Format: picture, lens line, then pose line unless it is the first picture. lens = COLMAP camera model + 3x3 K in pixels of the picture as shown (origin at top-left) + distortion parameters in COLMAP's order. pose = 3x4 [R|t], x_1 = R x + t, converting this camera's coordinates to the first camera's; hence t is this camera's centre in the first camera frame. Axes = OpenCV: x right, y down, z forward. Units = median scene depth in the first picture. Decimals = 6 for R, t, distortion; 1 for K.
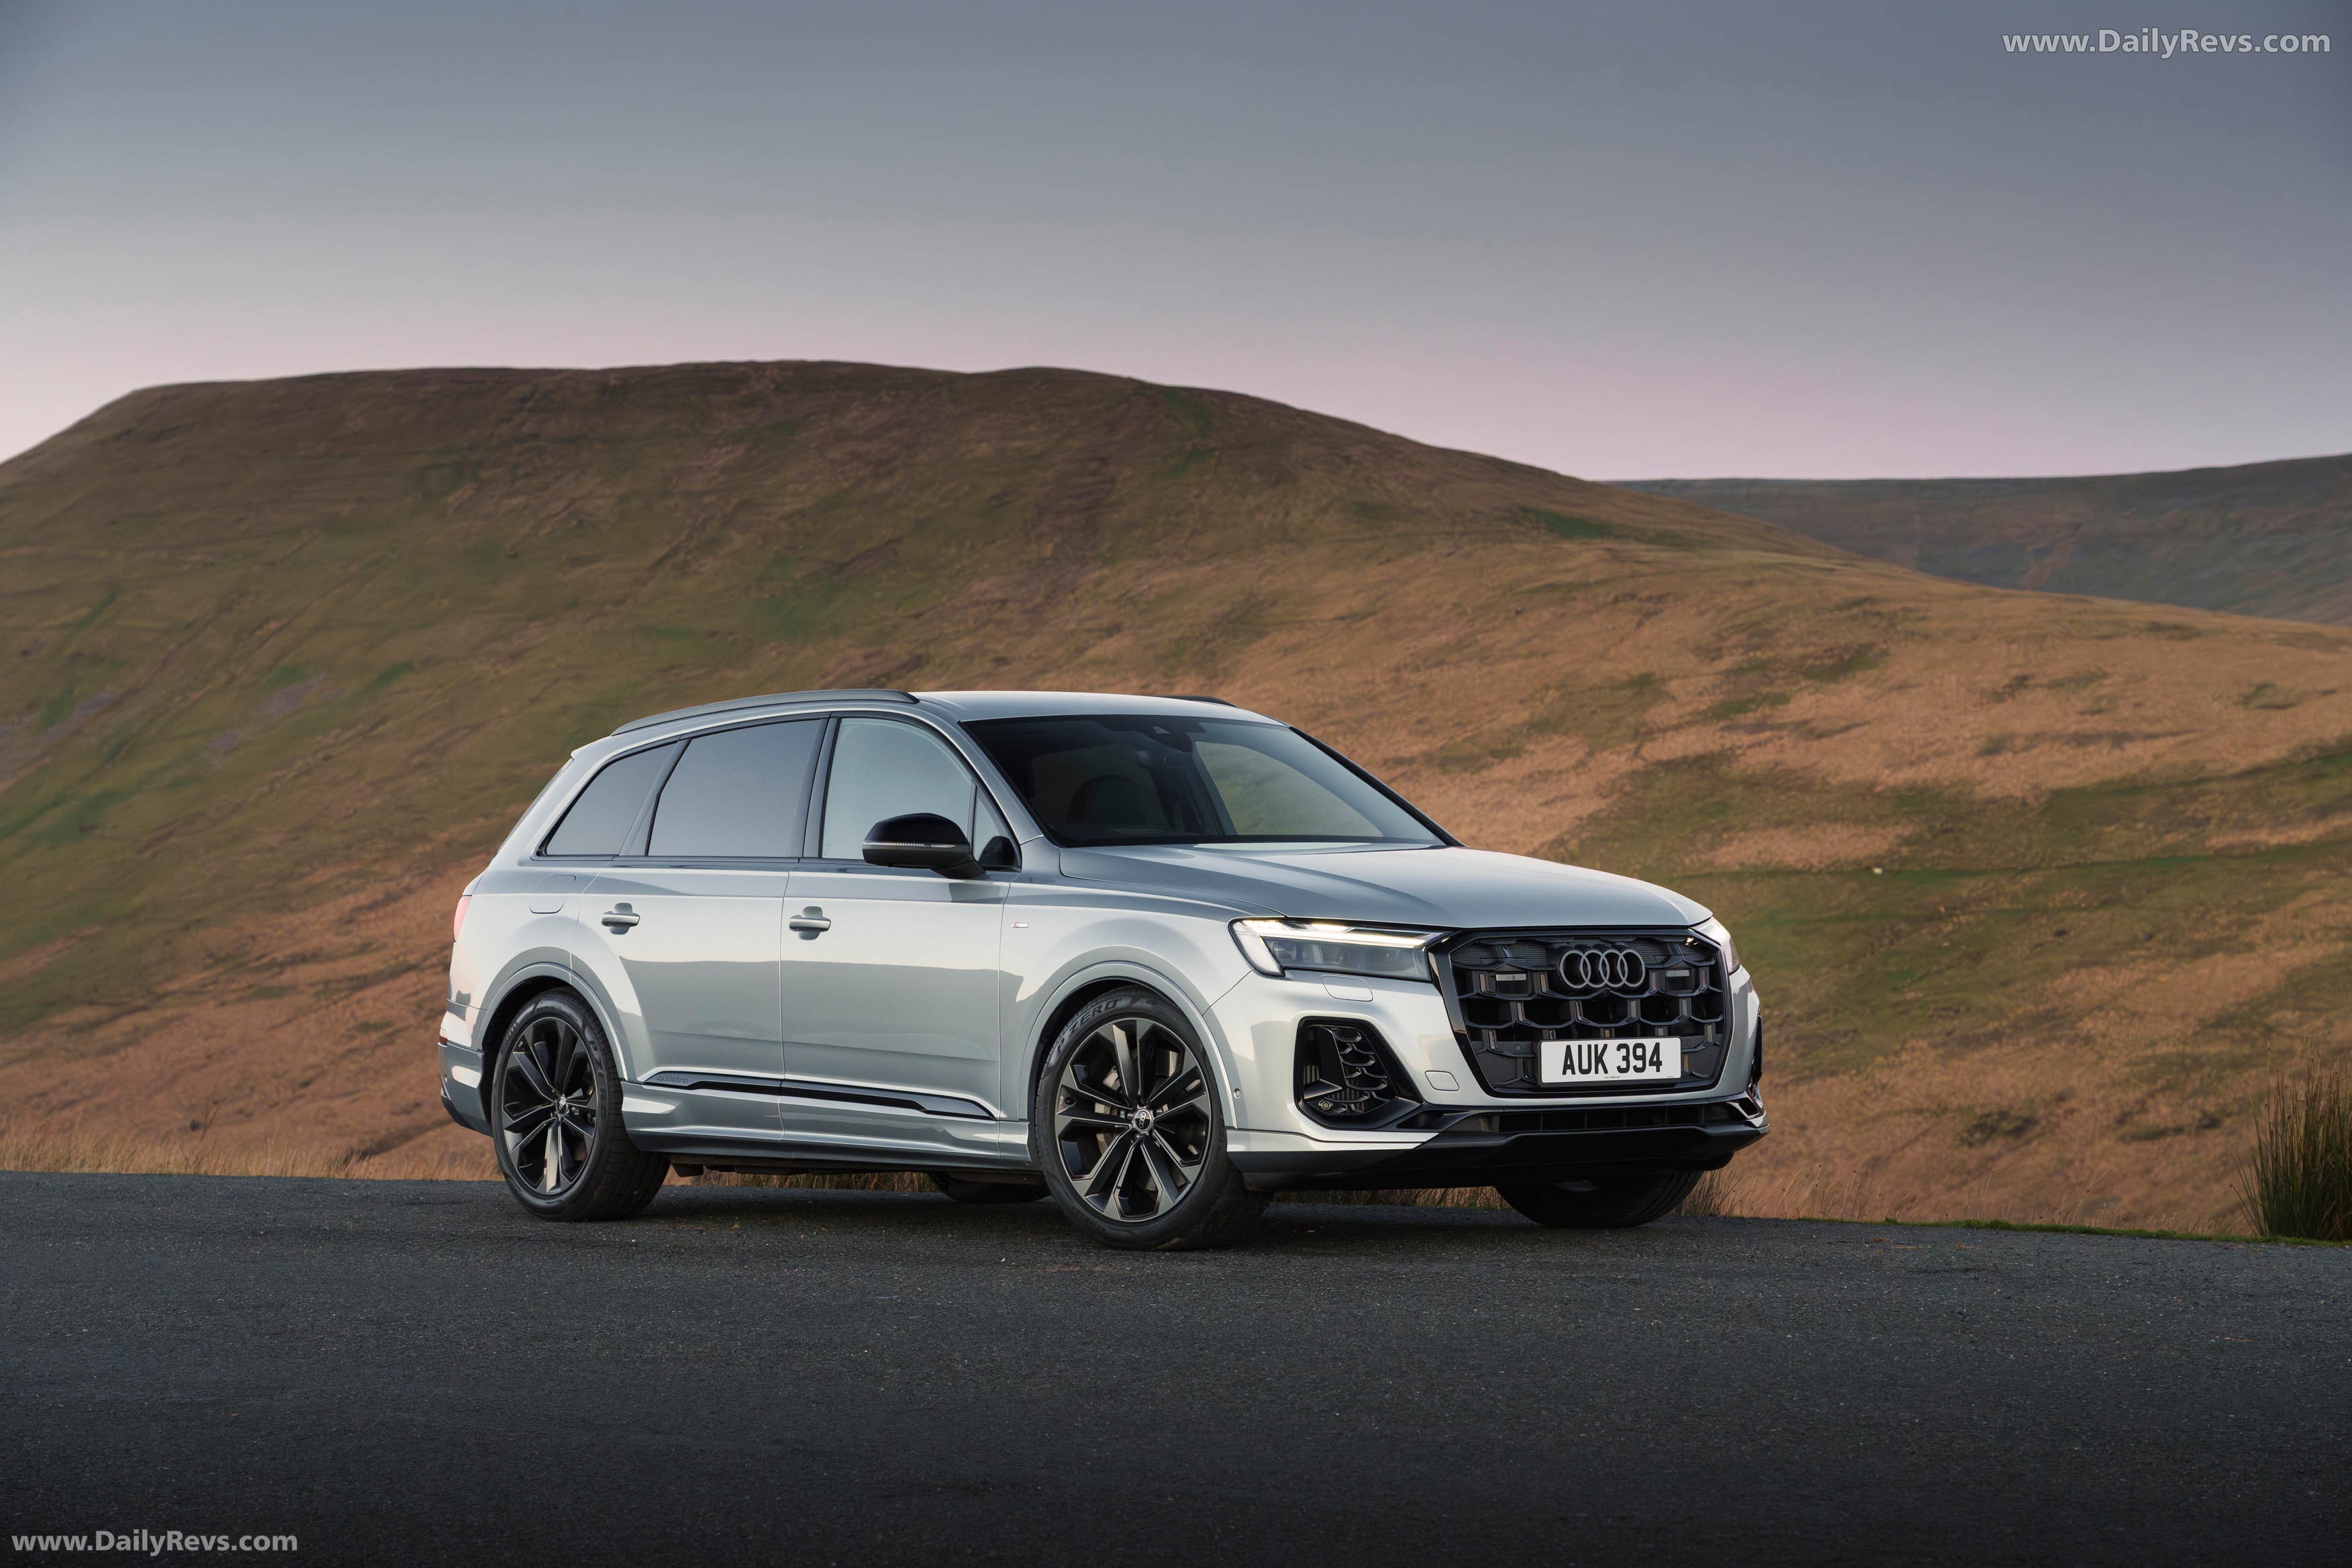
lens RADIAL K [[5626.1, 0, 1176.0], [0, 5626.1, 784.0], [0, 0, 1]] dist [0.196091, -0.014949]
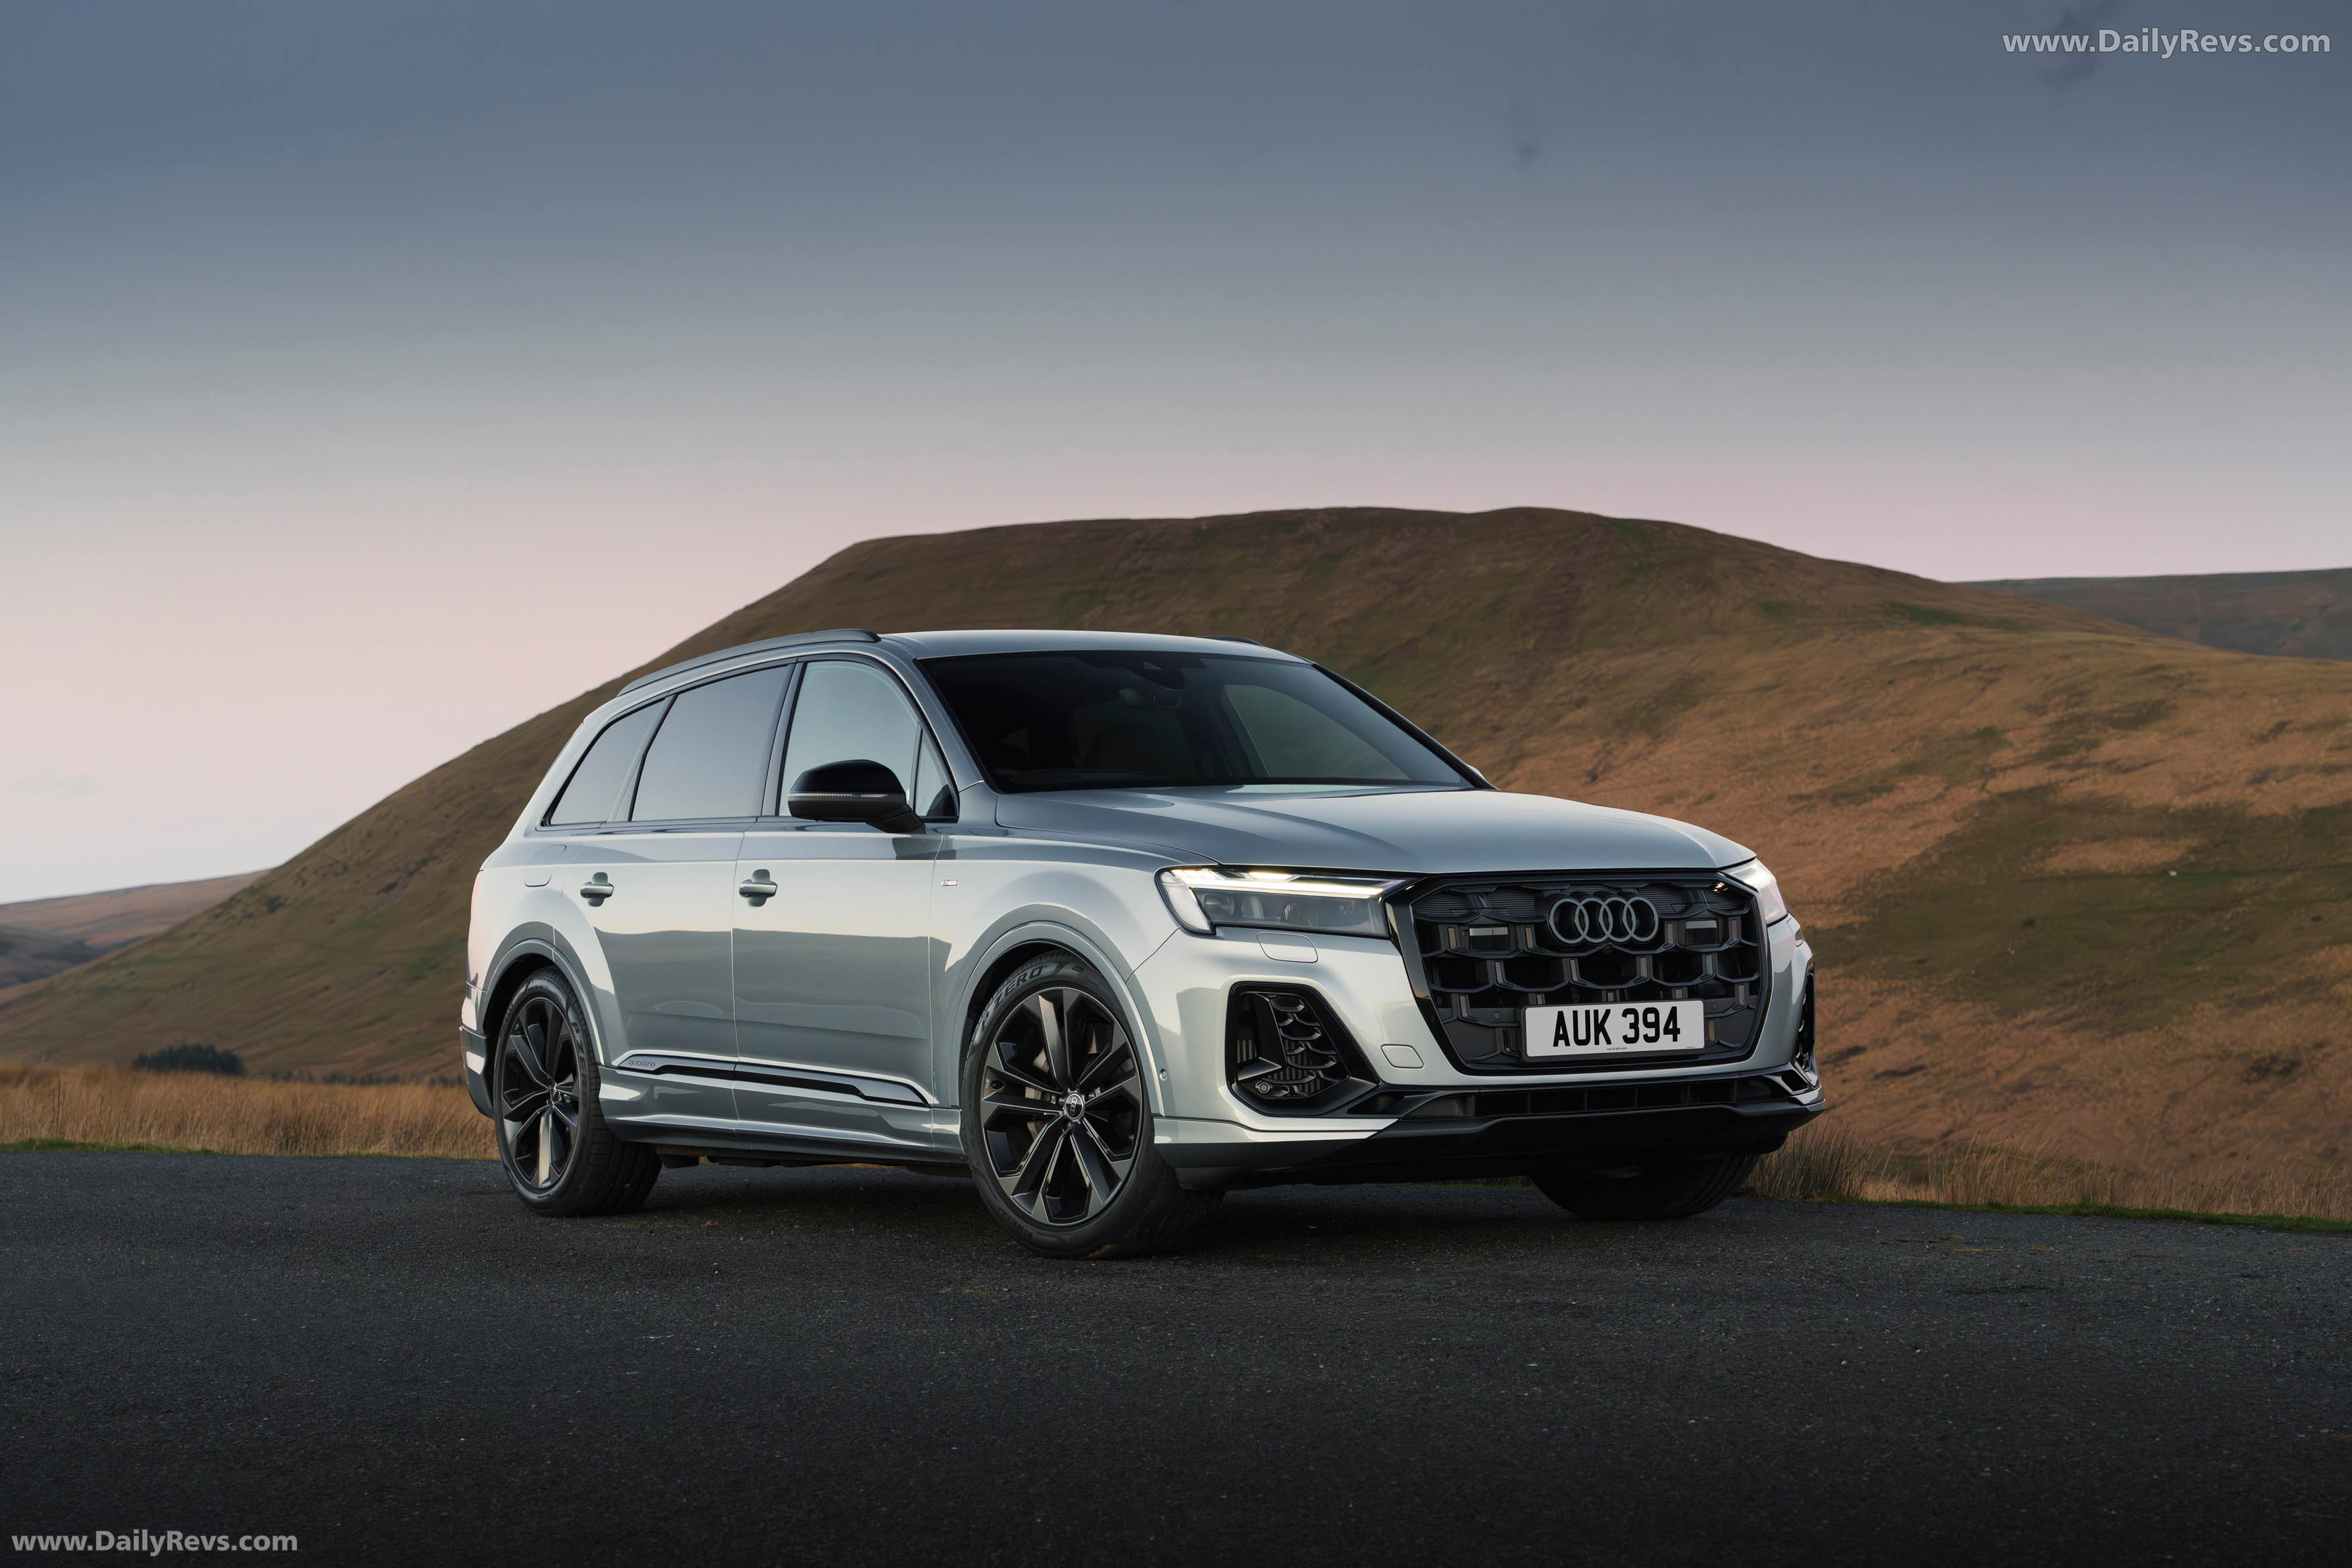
lens RADIAL K [[4220.5, 0, 1176.0], [0, 4220.5, 784.0], [0, 0, 1]] dist [0.110129, -0.020016]
pose [[0.994178, -0.020733, -0.105738, 0.079160], [0.019792, 0.999755, -0.009945, 0.017462], [0.105919, 0.007795, 0.994344, 0.364107]]
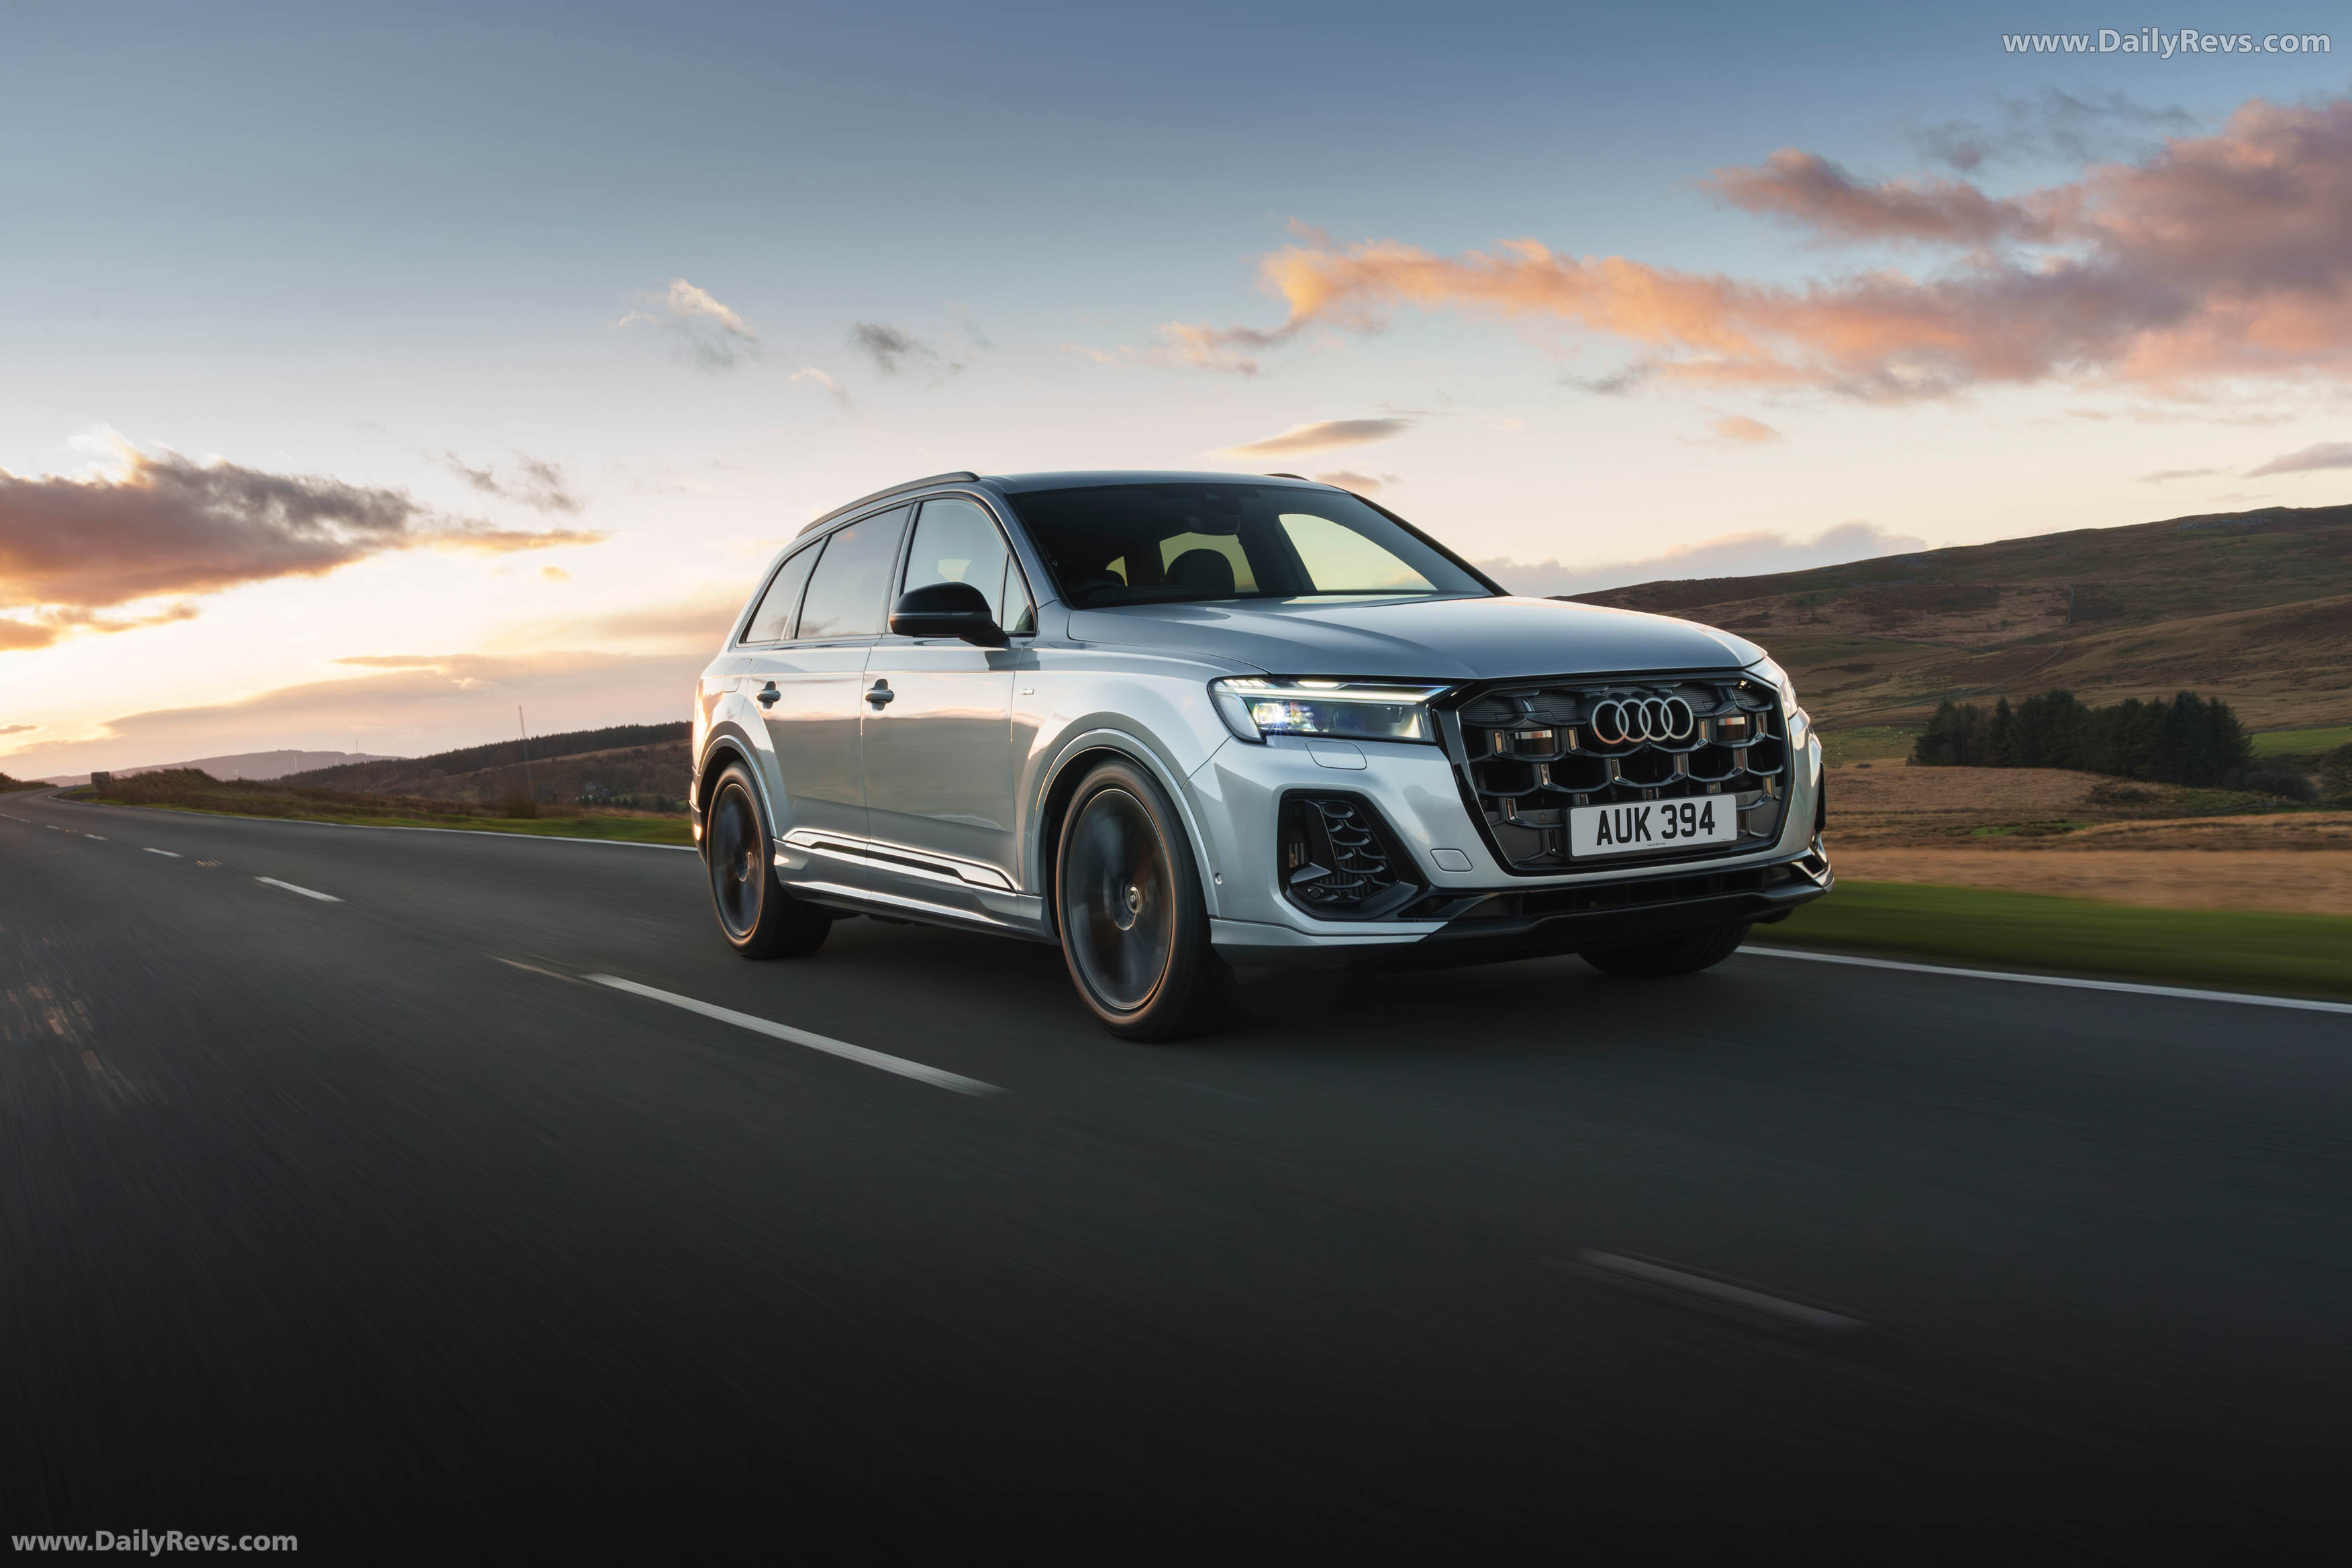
lens RADIAL K [[2240.1, 0, 1176.0], [0, 2240.1, 784.0], [0, 0, 1]] dist [-0.003701, -0.003052]
pose [[0.988187, -0.028358, -0.150607, 0.056160], [0.038913, 0.996953, 0.067602, 0.016403], [0.148231, -0.072664, 0.986280, 0.645896]]
